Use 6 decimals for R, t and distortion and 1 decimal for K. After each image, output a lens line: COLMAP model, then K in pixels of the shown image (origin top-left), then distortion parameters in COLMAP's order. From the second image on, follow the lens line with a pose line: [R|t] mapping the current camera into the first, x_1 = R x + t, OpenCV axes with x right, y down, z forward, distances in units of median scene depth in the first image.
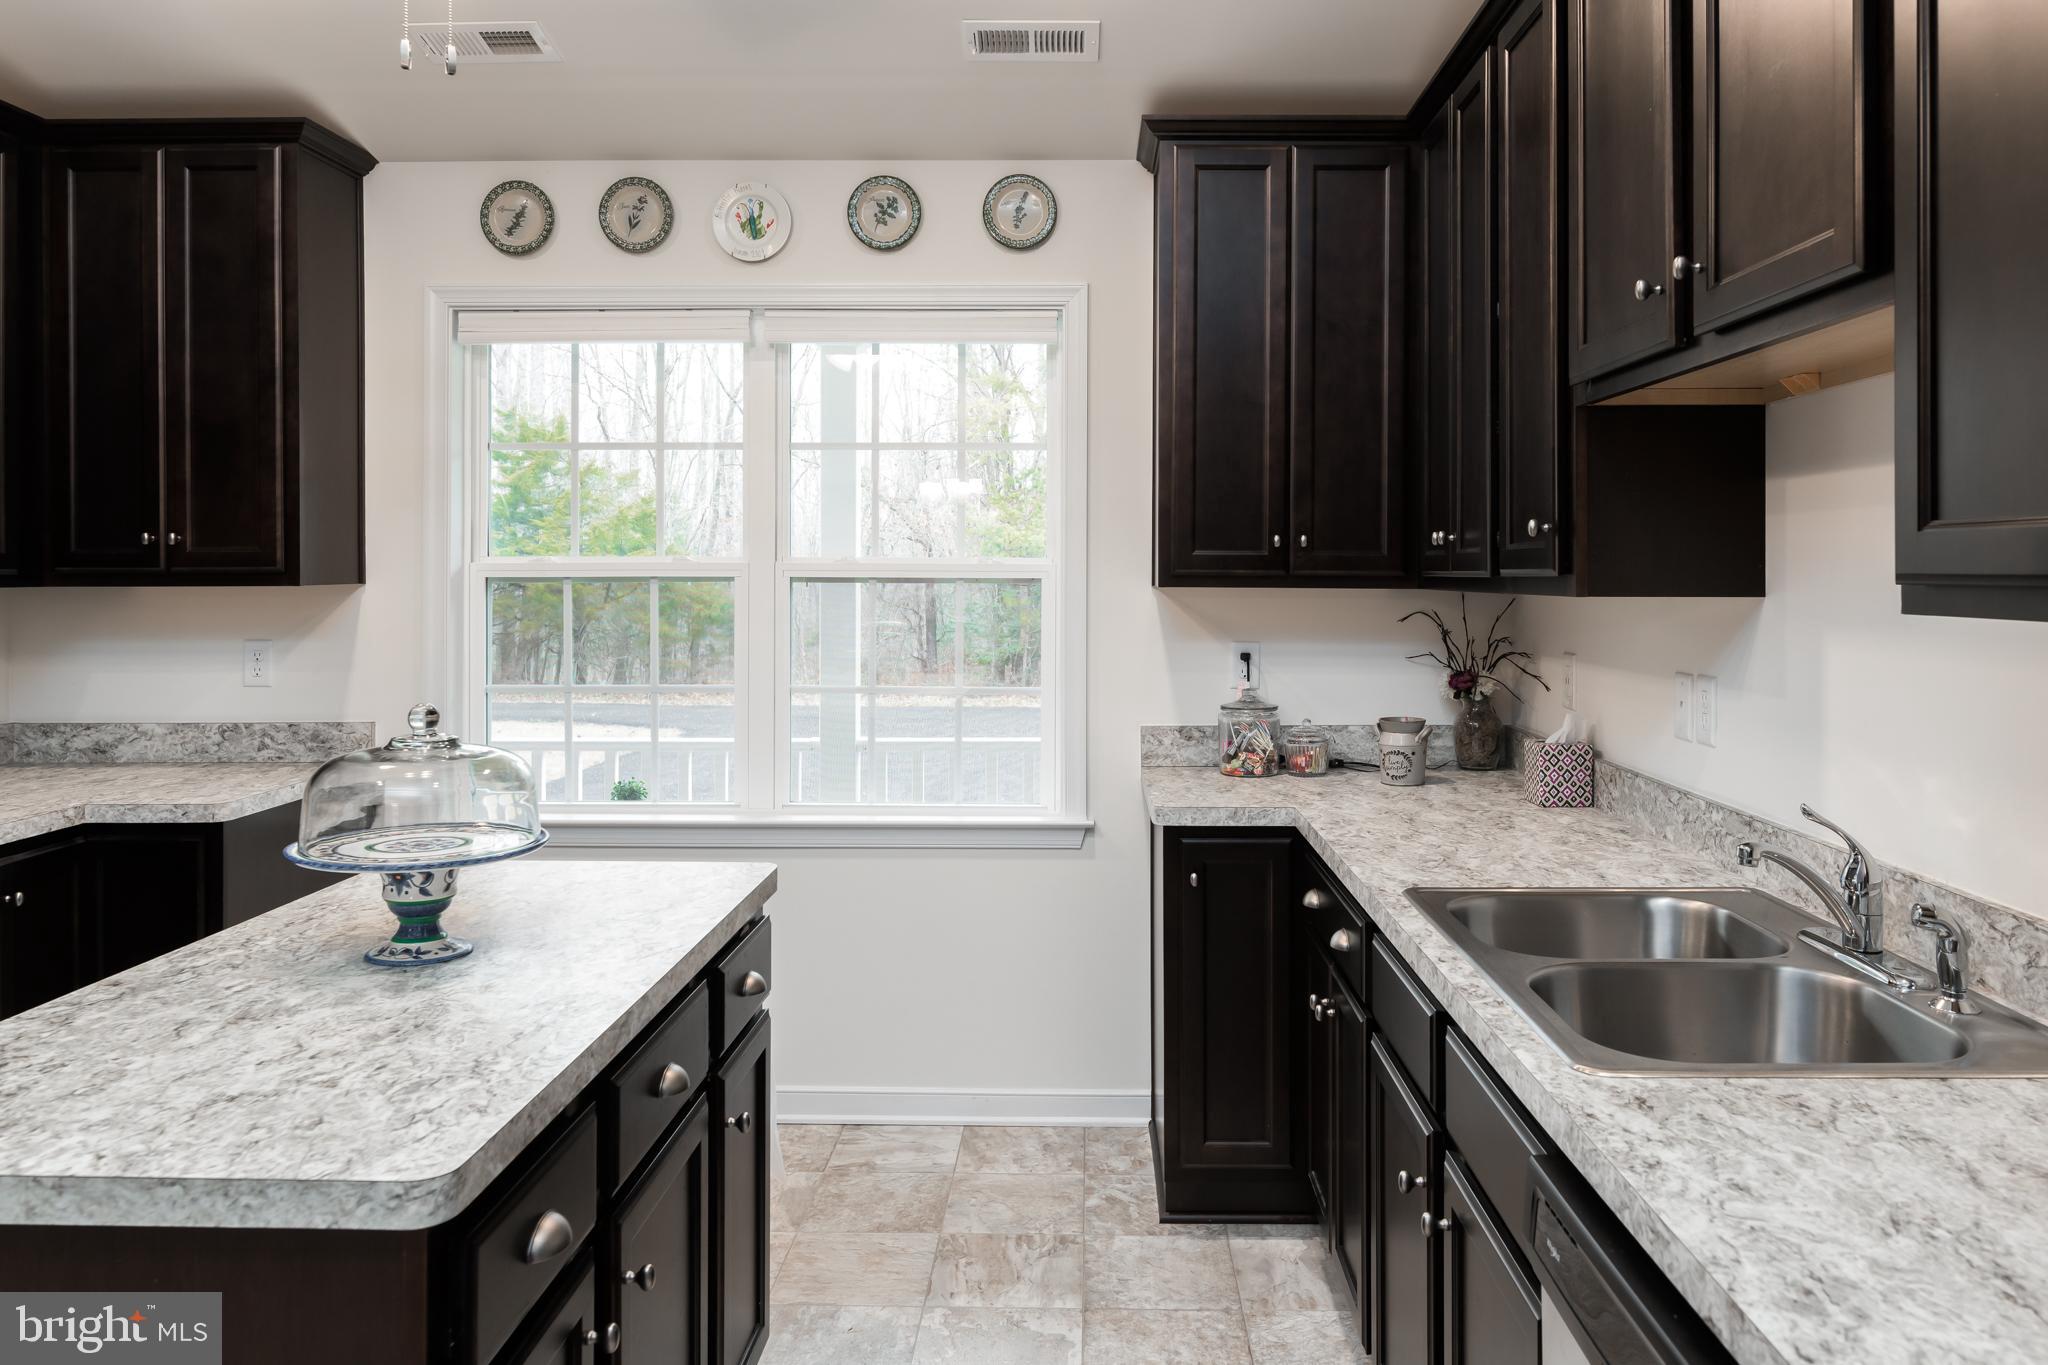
lens RADIAL K [[1436.8, 0, 1075.9], [0, 1436.8, 566.3], [0, 0, 1]] dist [0.004895, -0.002613]
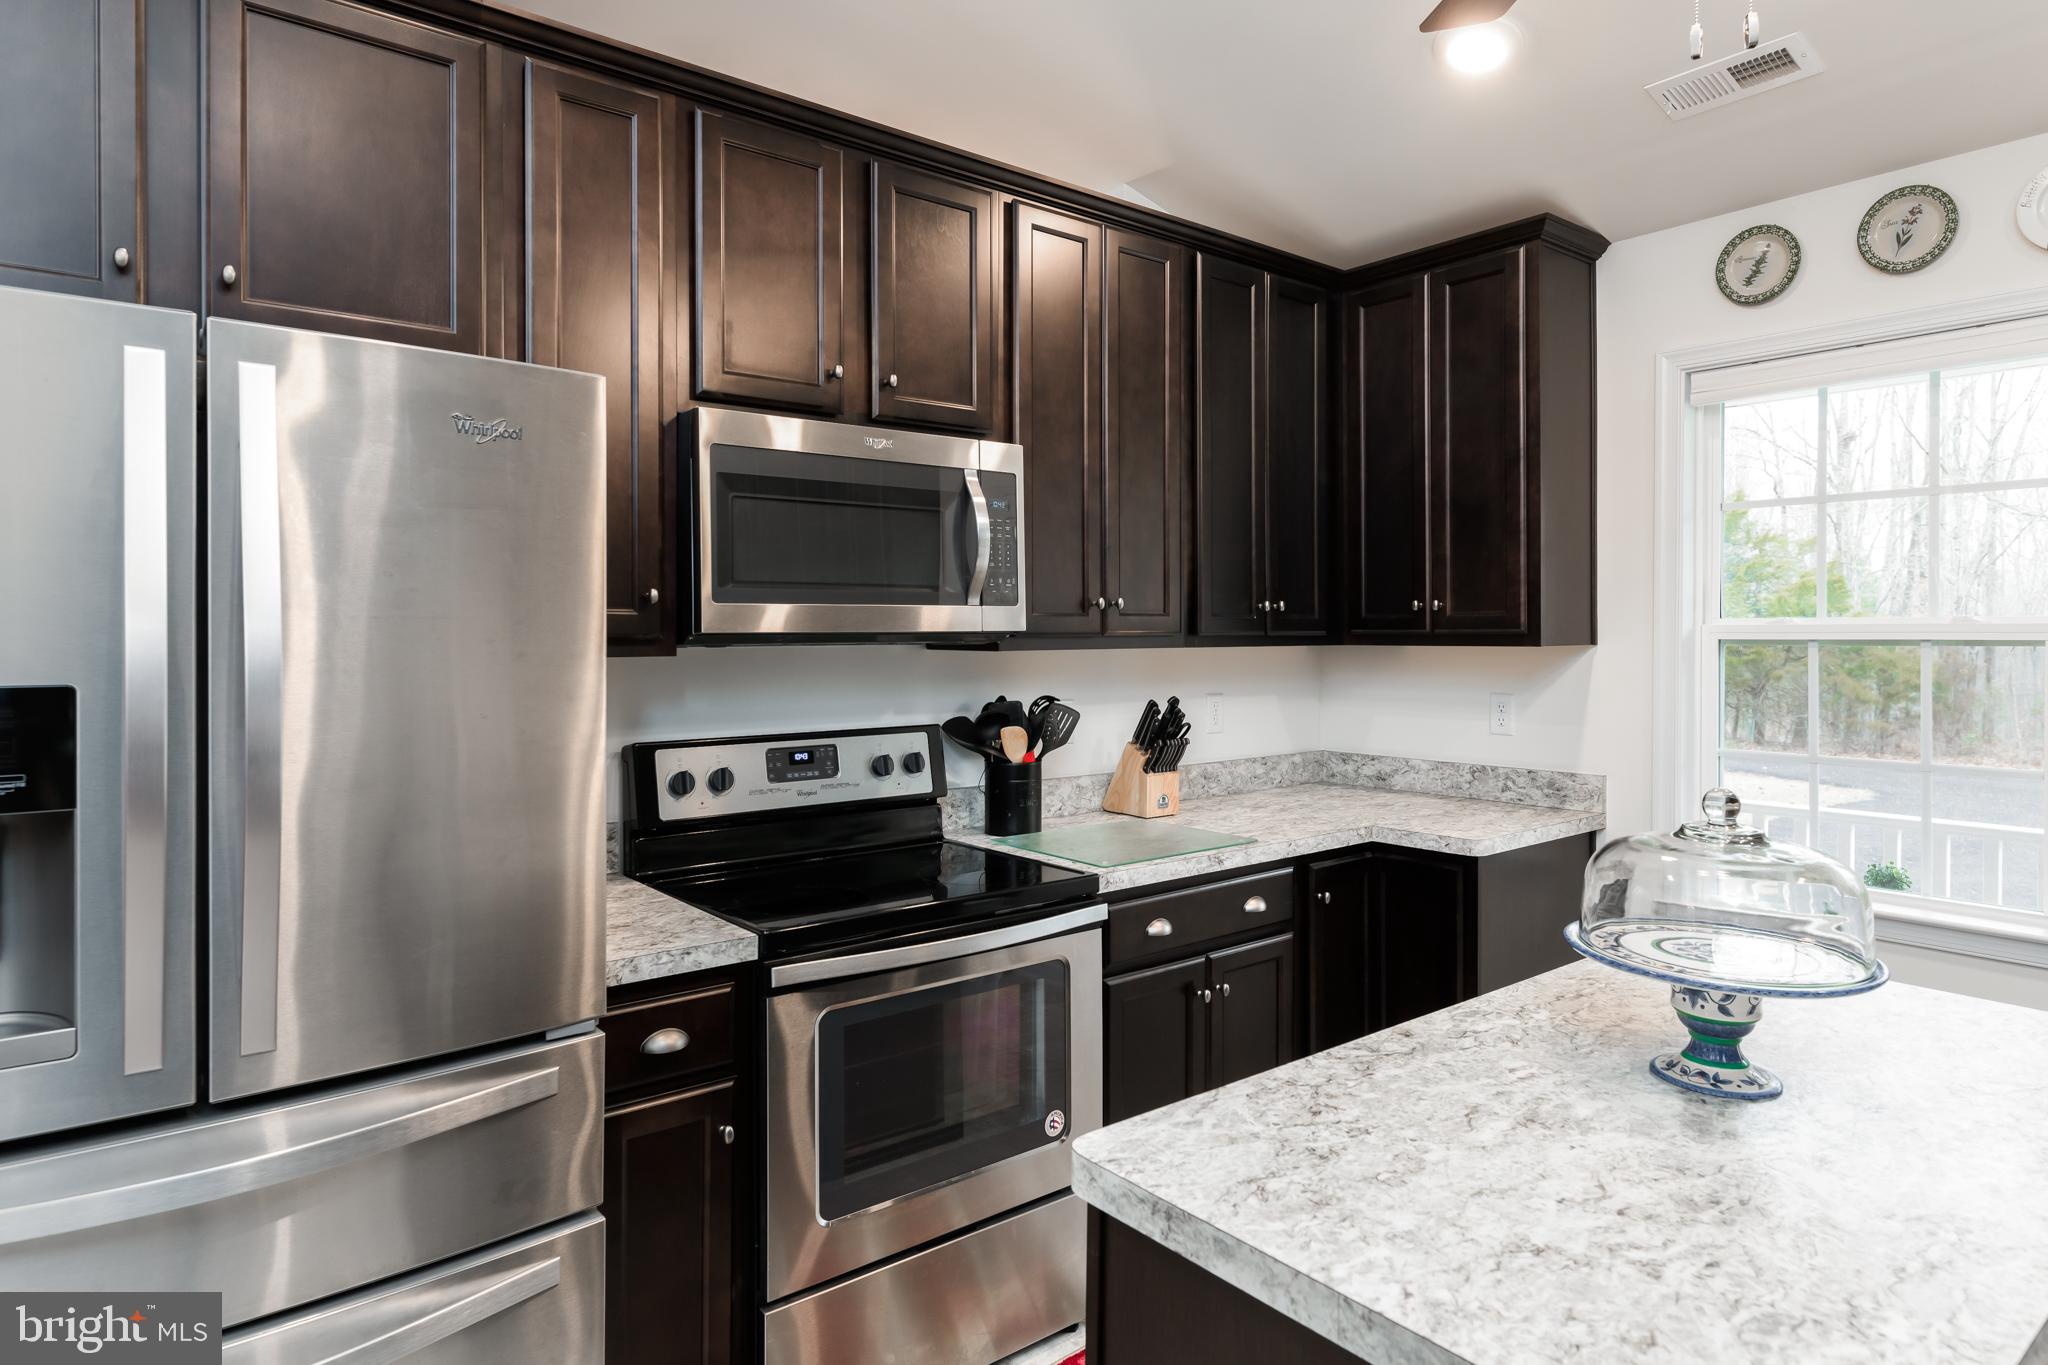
lens RADIAL K [[1191.1, 0, 1030.1], [0, 1191.1, 639.9], [0, 0, 1]] dist [-0.000754, -0.000537]
pose [[0.639890, 0.005467, -0.768447, -0.095327], [0.001756, 0.999962, 0.008576, 0.000217], [0.768465, -0.006837, 0.639855, 0.127595]]
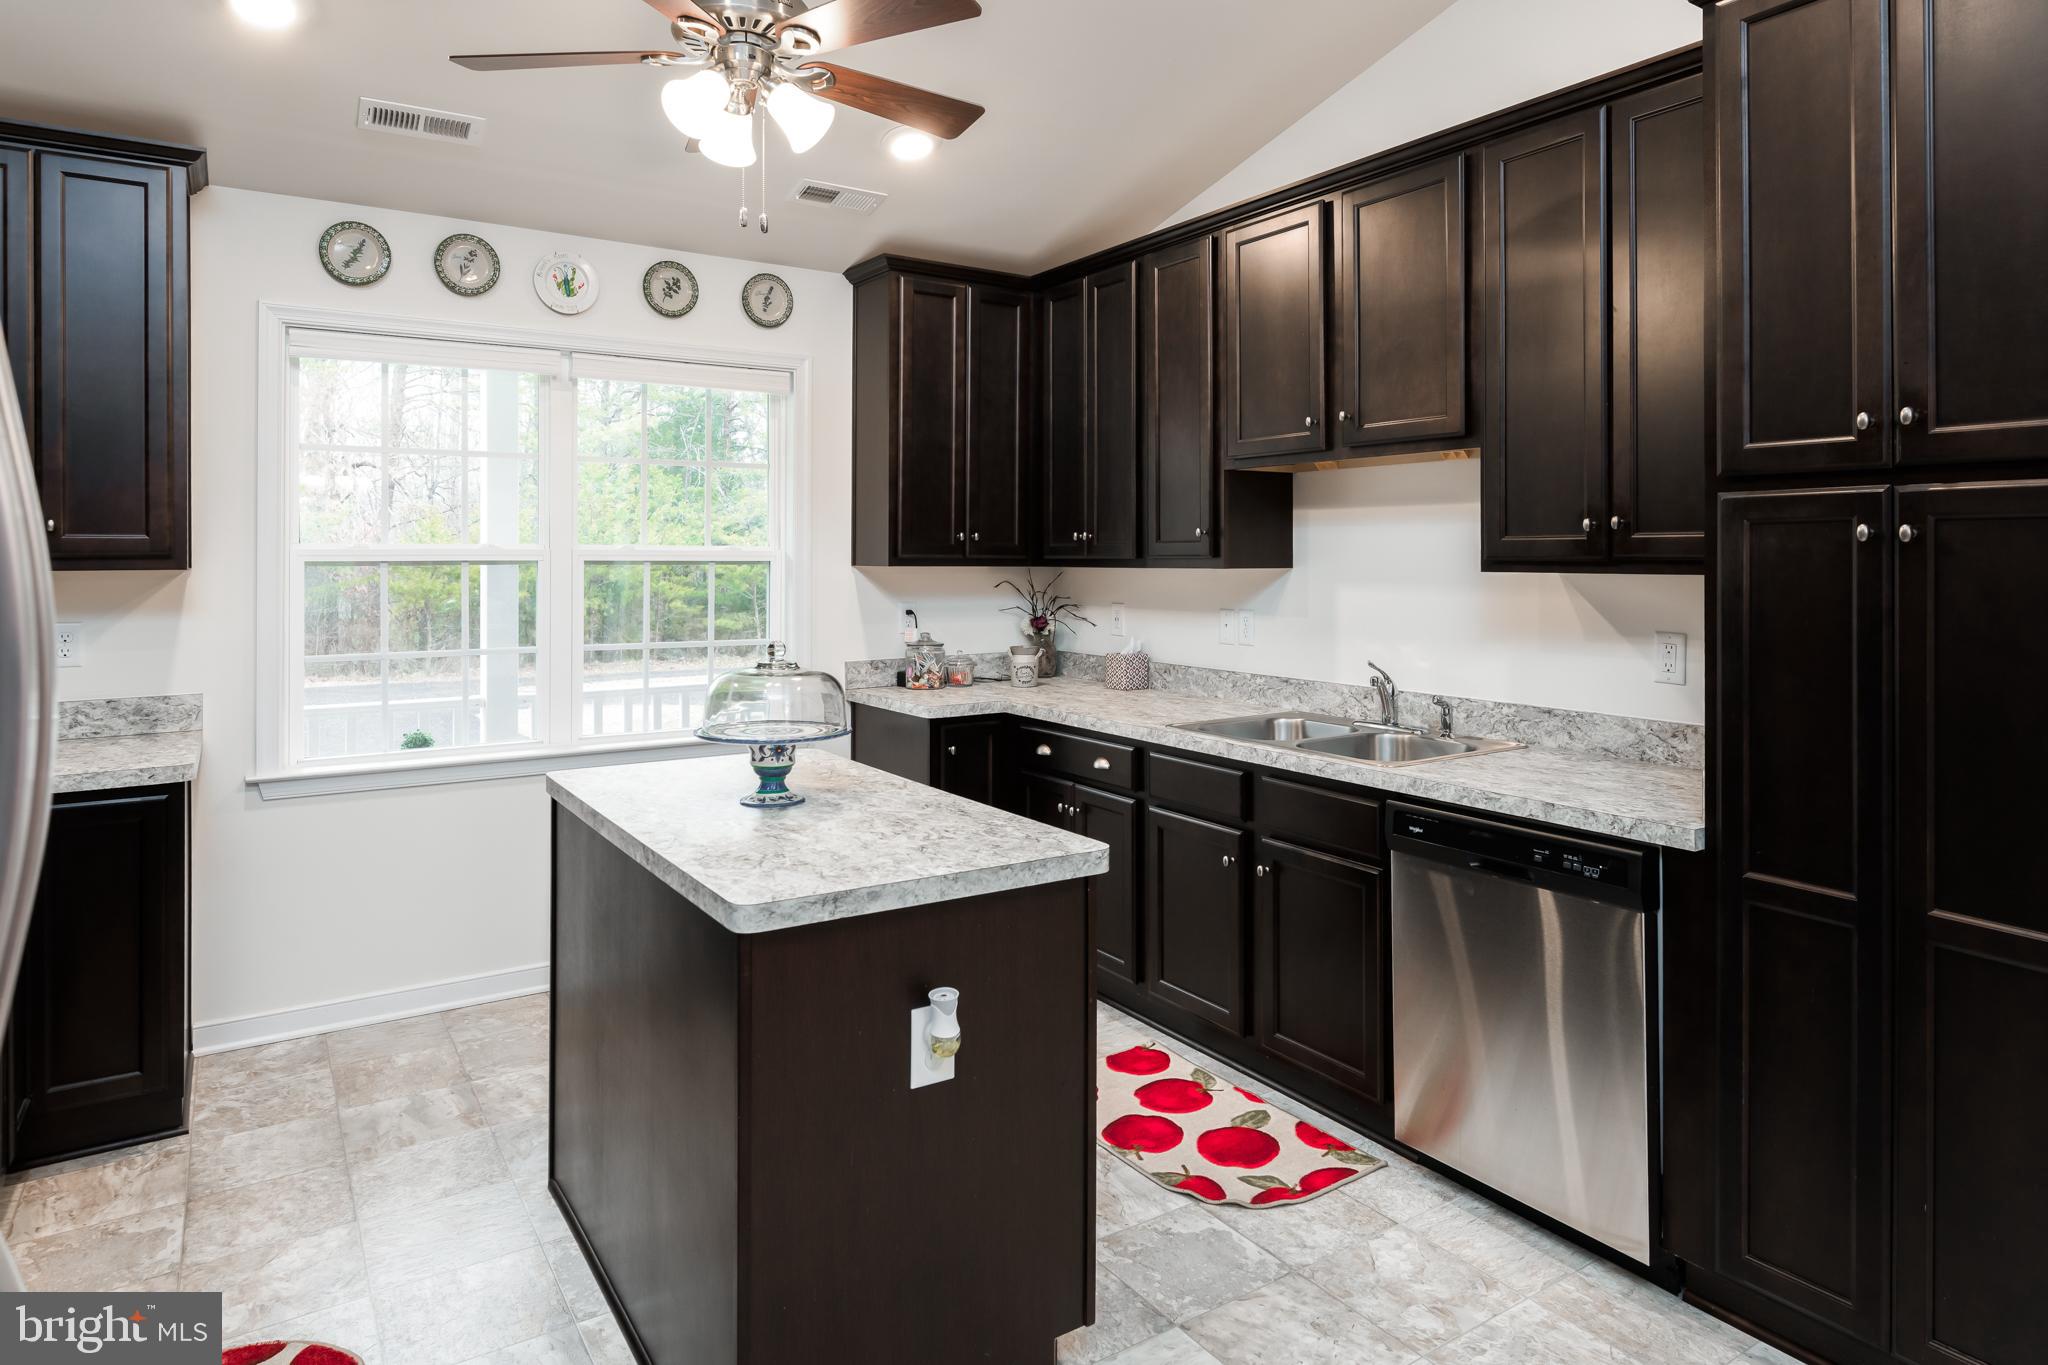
lens RADIAL K [[1203.8, 0, 1038.6], [0, 1203.8, 550.6], [0, 0, 1]] dist [0.000580, 0.000162]
pose [[0.824697, 0.001611, 0.565573, -0.529268], [-0.001043, 0.999999, -0.001329, -0.000391], [-0.565575, 0.000506, 0.824697, -0.131355]]
